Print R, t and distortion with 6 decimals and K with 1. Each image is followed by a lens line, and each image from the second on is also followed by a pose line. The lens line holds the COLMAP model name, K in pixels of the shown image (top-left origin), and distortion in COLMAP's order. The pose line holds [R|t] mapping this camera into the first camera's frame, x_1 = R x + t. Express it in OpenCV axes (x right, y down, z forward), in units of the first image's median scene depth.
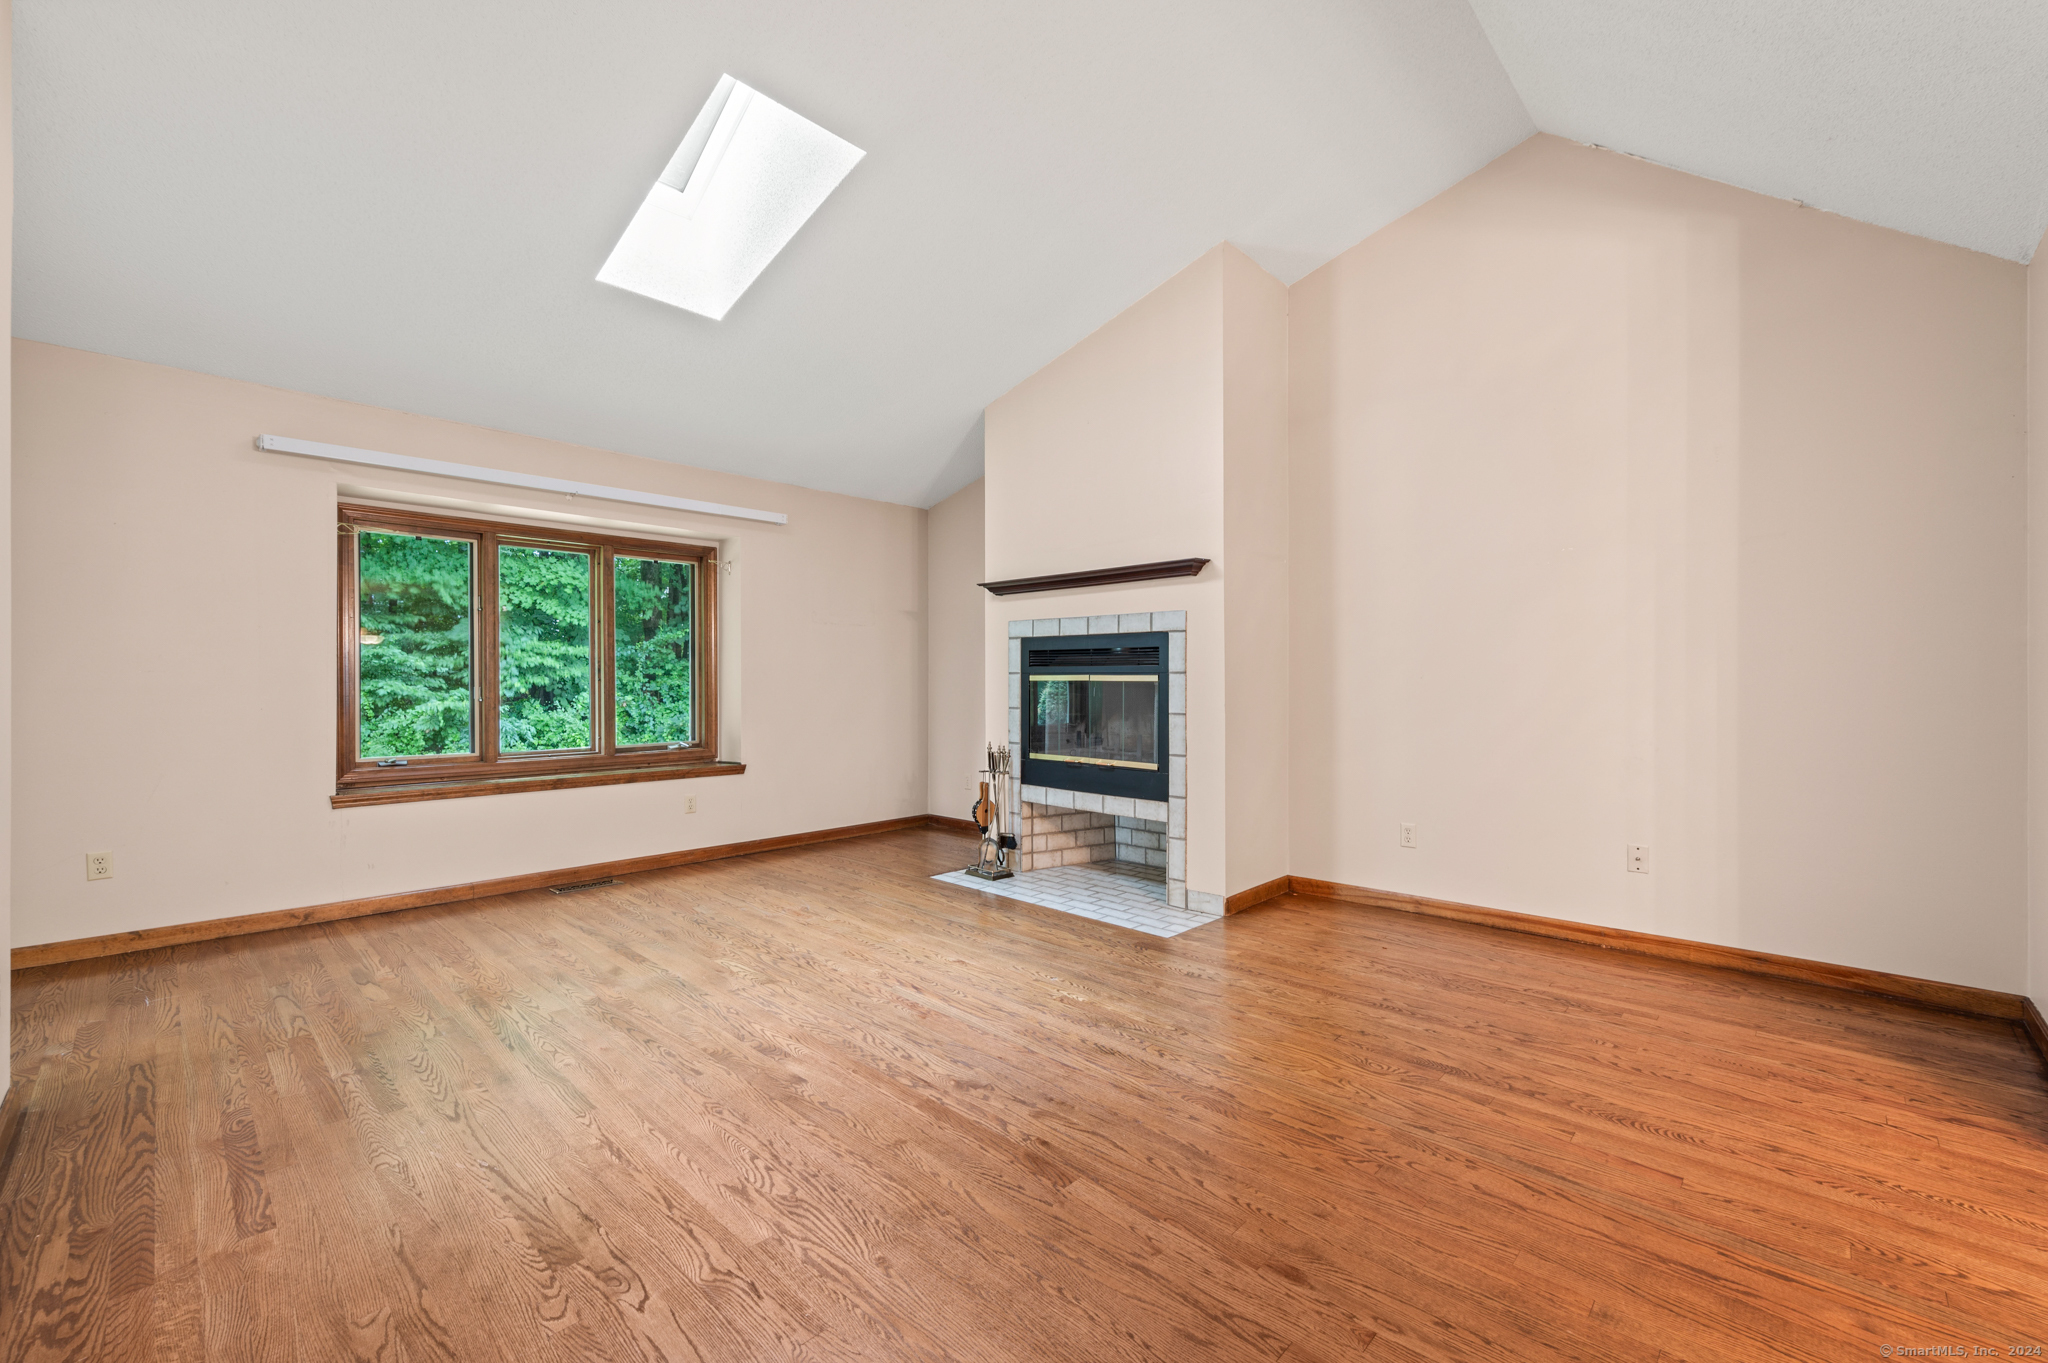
lens RADIAL K [[860.7, 0, 1091.9], [0, 860.7, 681.0], [0, 0, 1]] dist [-0.000652, -0.000139]
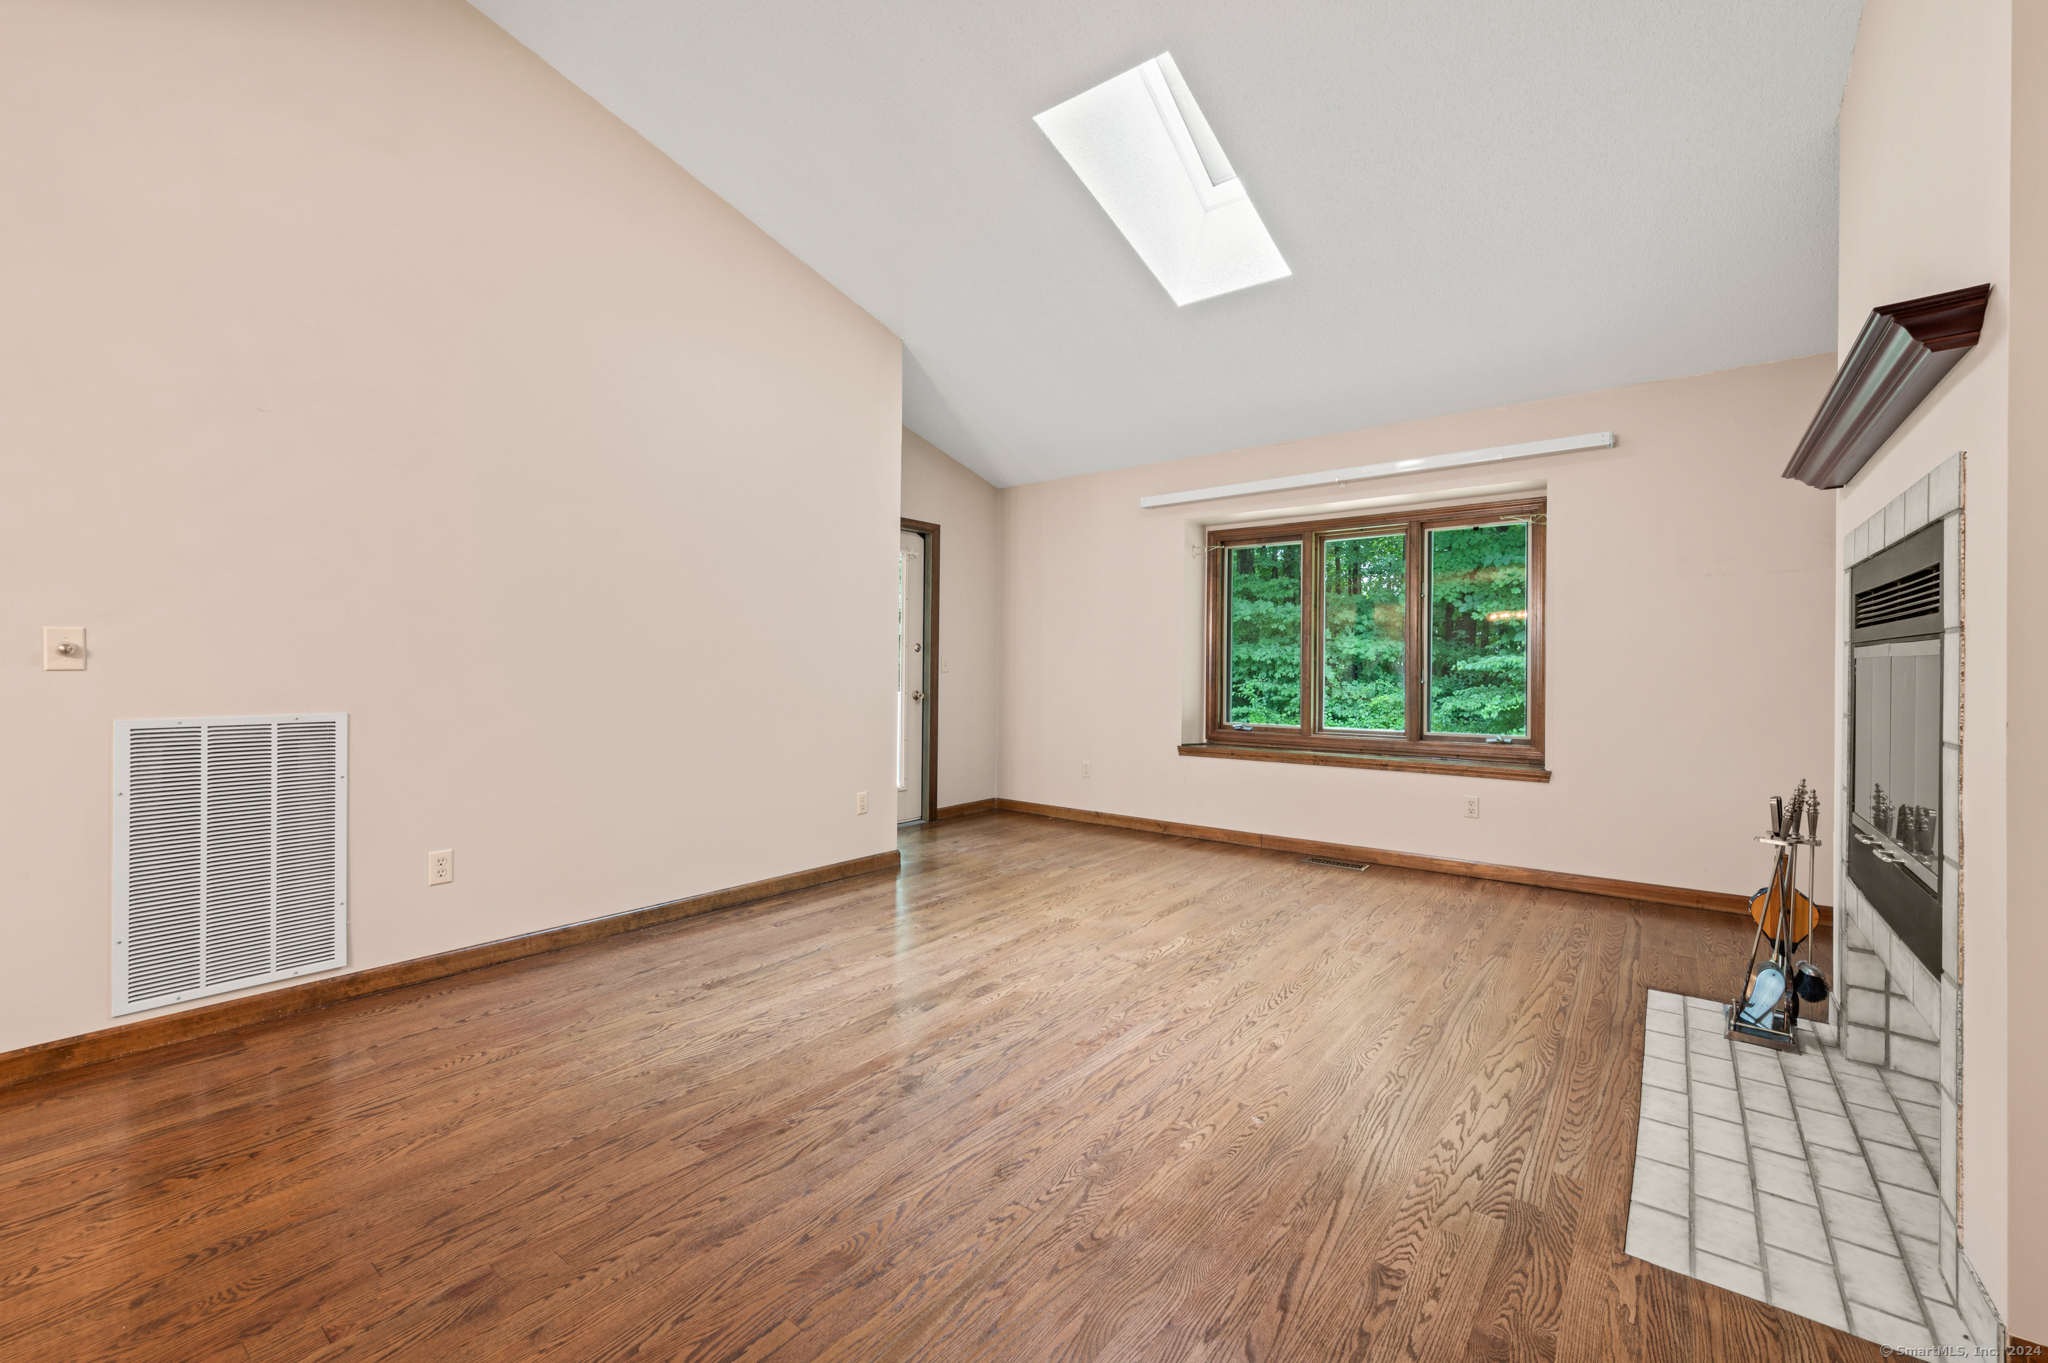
lens RADIAL K [[848.5, 0, 976.5], [0, 848.5, 673.0], [0, 0, 1]] dist [-0.001740, 0.000342]
pose [[0.028795, 0.008807, -0.999547, 0.433035], [-0.006053, 0.999944, 0.008636, 0.005040], [0.999567, 0.005802, 0.028847, 0.570964]]
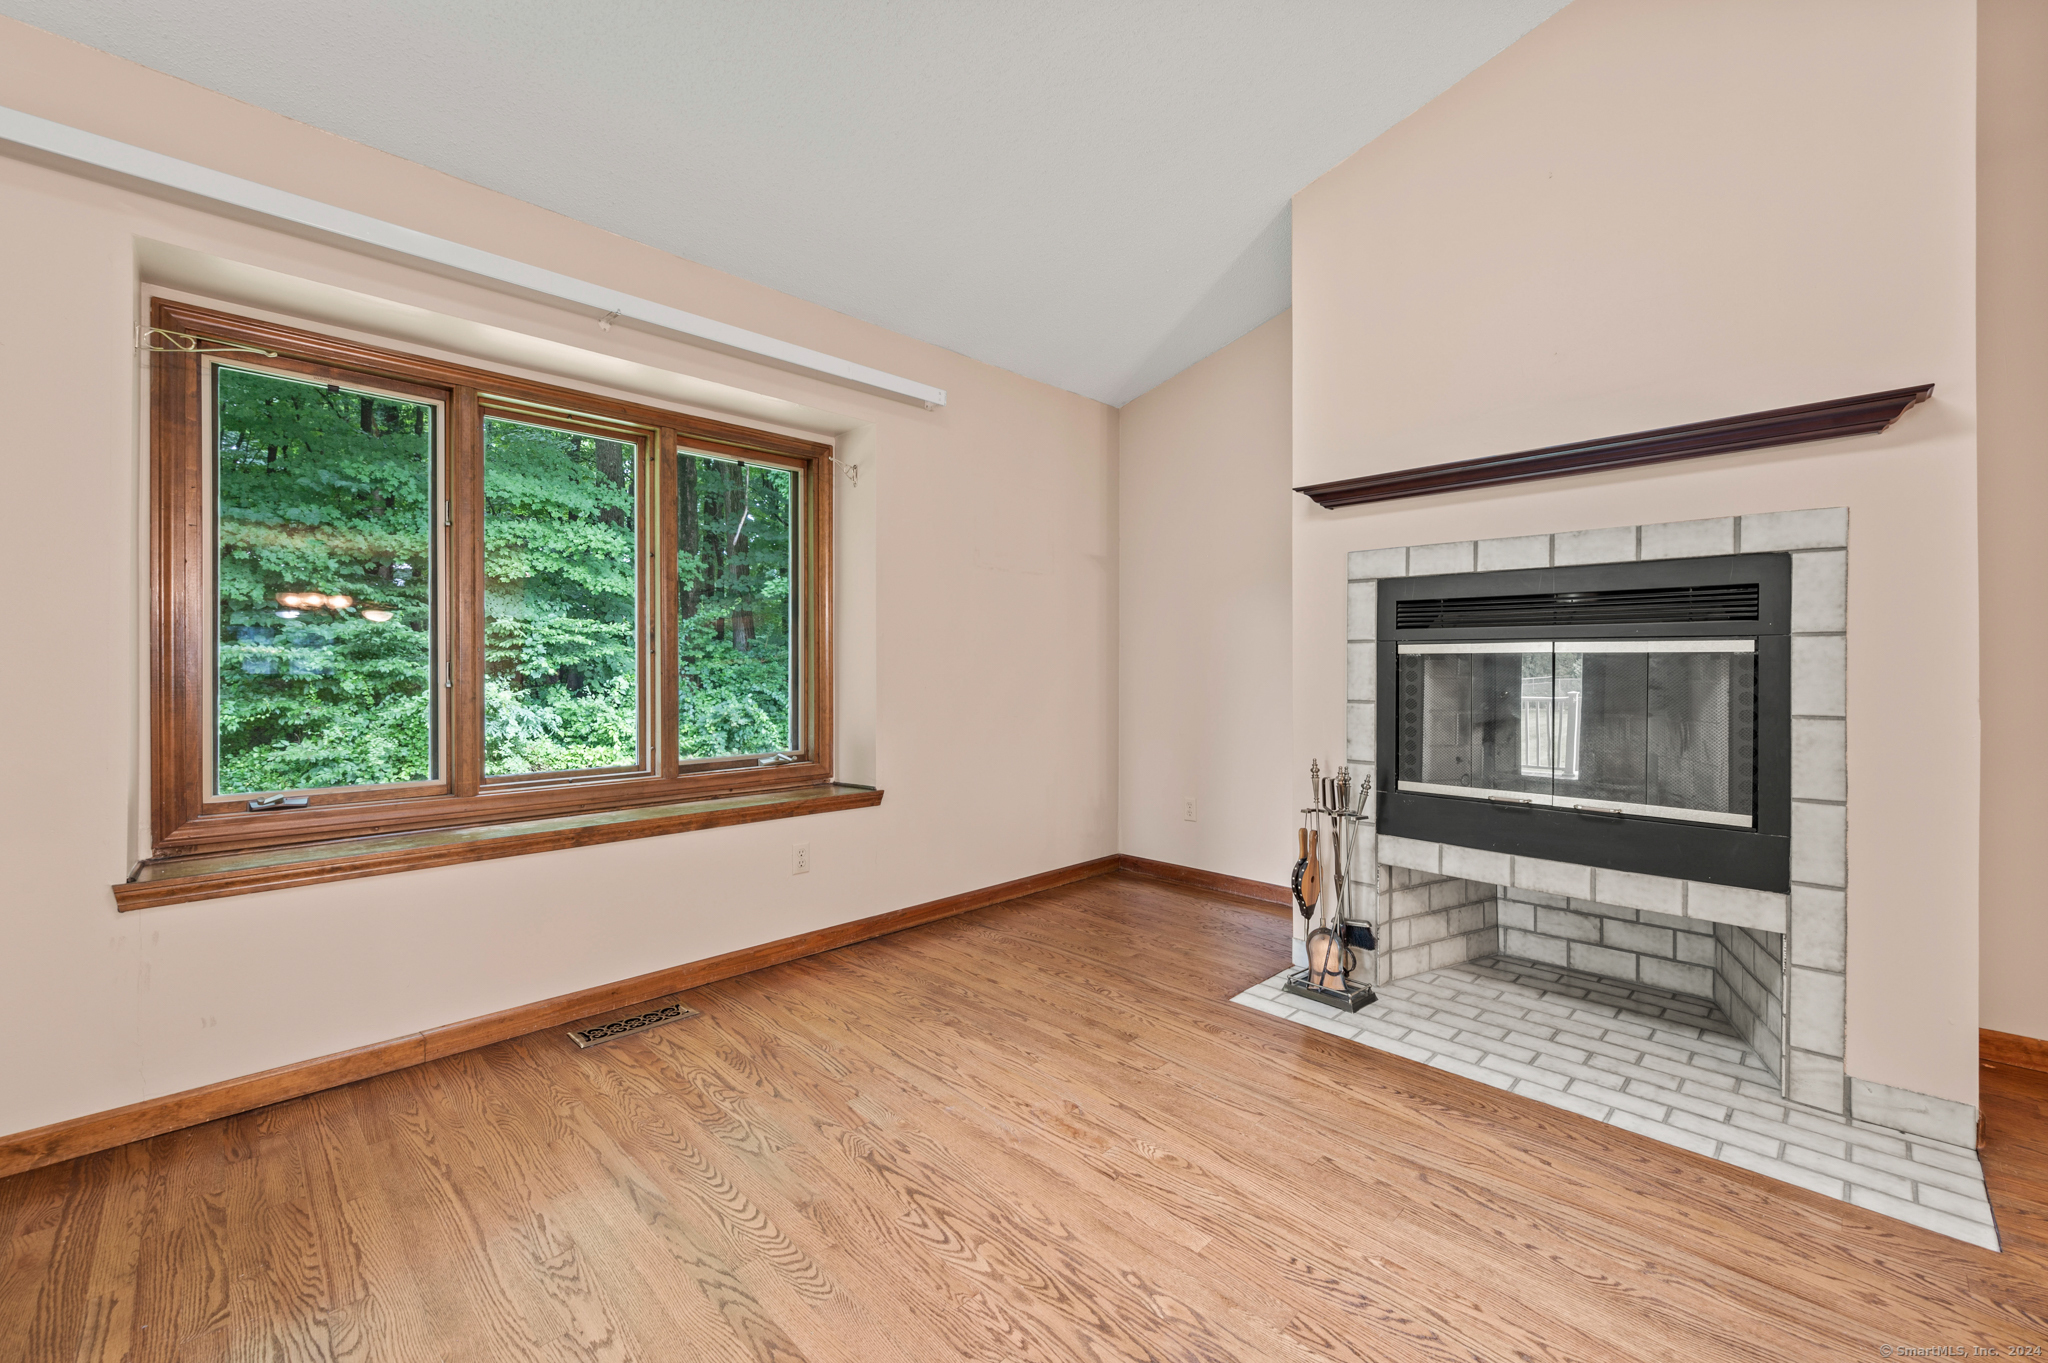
lens RADIAL K [[845.8, 0, 1078.6], [0, 845.8, 670.2], [0, 0, 1]] dist [0.000129, 0.000104]
pose [[0.999545, 0.002558, -0.030051, -0.304237], [-0.002475, 0.999993, 0.002826, 0.010998], [0.030058, -0.002750, 0.999544, 0.494643]]
